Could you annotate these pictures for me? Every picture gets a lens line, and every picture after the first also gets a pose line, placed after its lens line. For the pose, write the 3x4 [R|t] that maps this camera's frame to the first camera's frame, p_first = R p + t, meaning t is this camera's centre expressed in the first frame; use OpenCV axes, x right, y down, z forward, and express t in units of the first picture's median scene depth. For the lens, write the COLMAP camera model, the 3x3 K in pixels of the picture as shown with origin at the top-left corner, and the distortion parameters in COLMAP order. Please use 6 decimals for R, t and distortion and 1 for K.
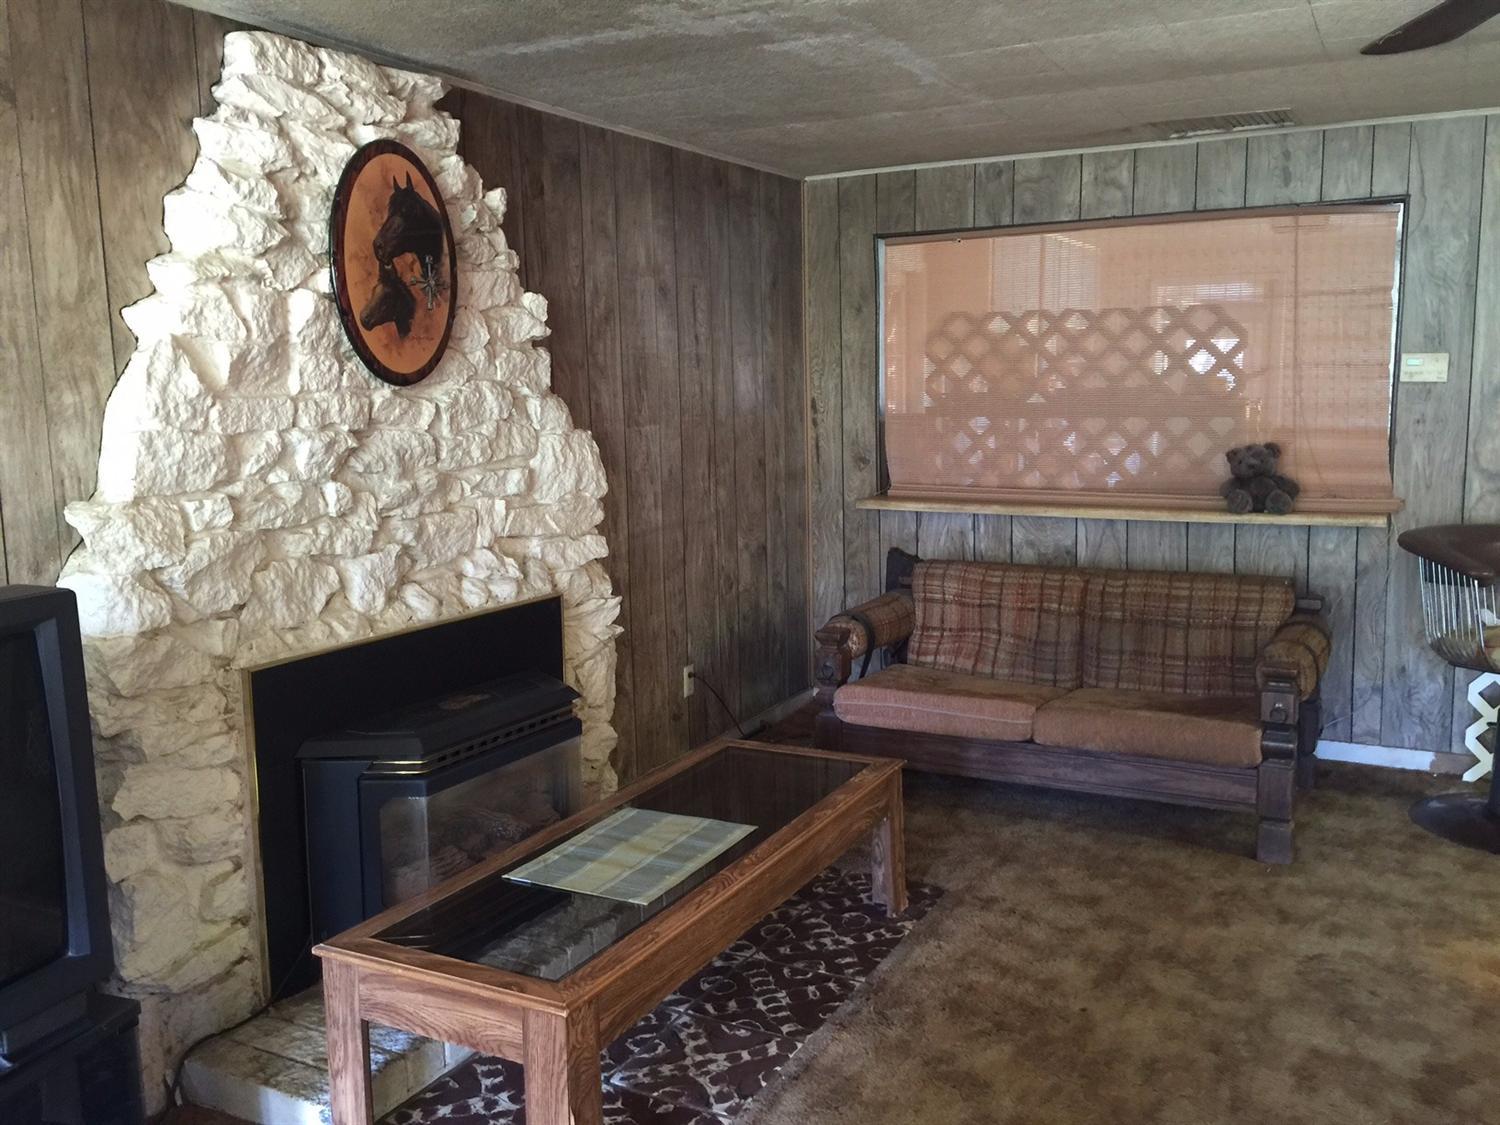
lens RADIAL K [[1308.1, 0, 750.0], [0, 1308.1, 562.5], [0, 0, 1]] dist [0.063659, 0.000615]
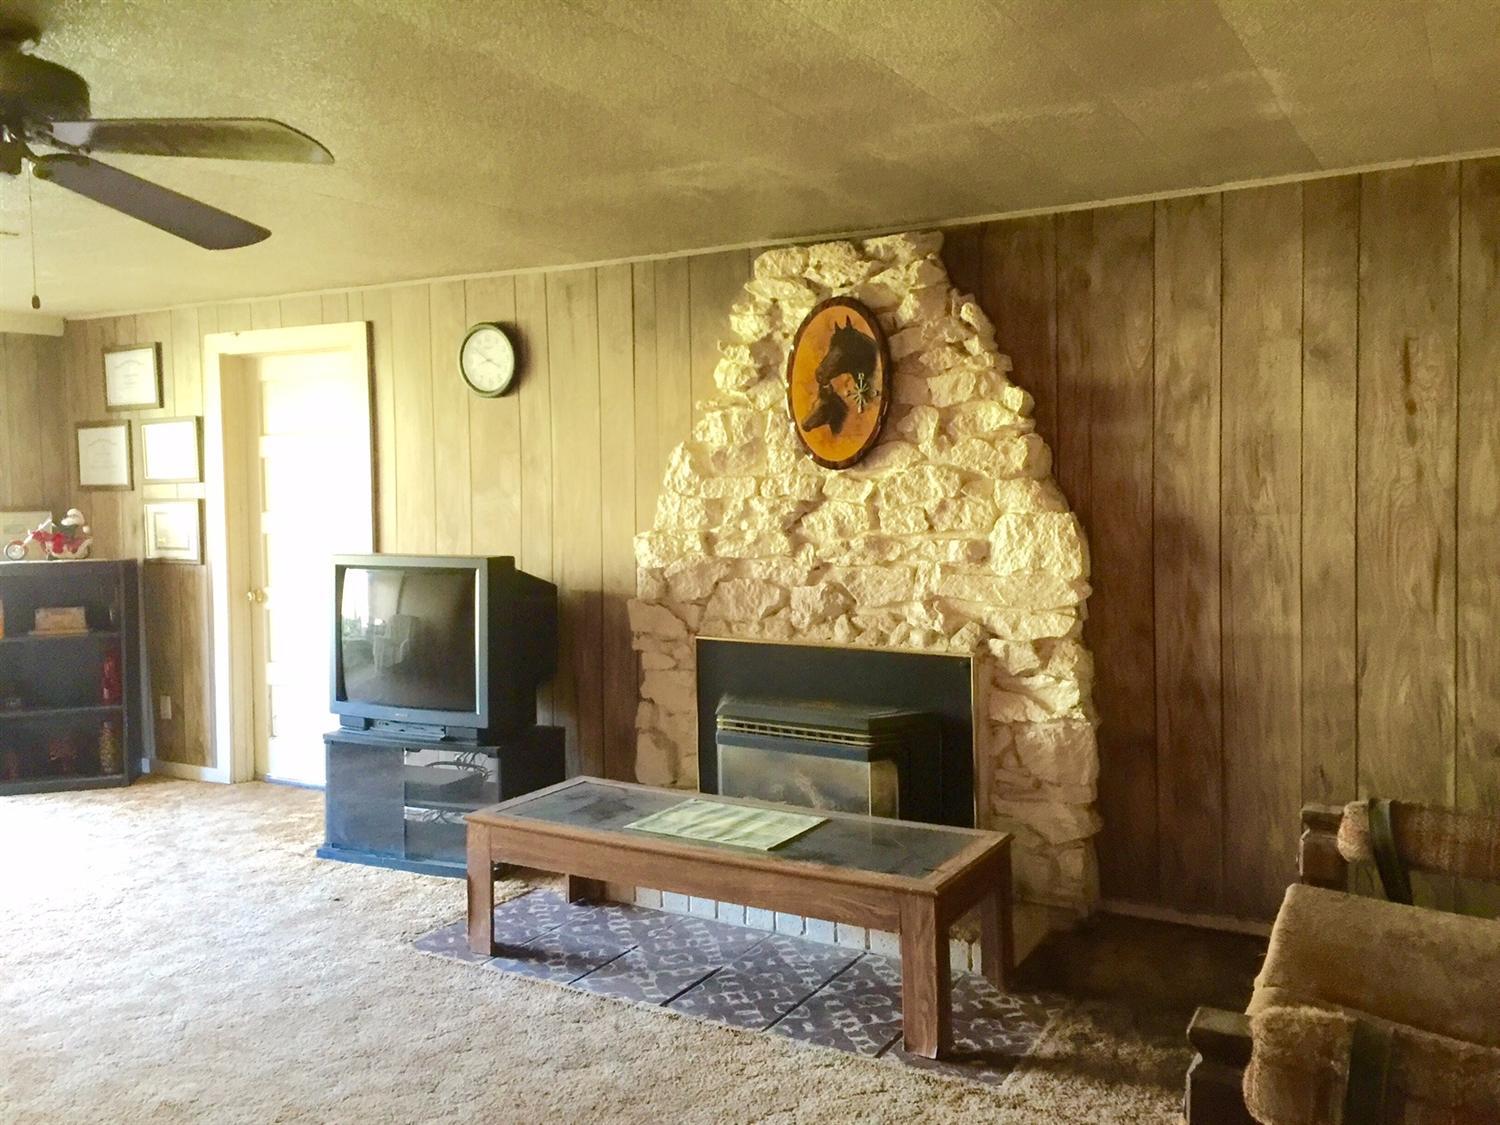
lens RADIAL K [[1357.9, 0, 748.7], [0, 1357.9, 540.7], [0, 0, 1]] dist [0.059830, 0.003096]
pose [[-0.067348, 0.080017, -0.994516, 1.146152], [-0.118151, 0.989126, 0.087584, -0.172111], [0.990709, 0.123401, -0.057162, 0.984989]]
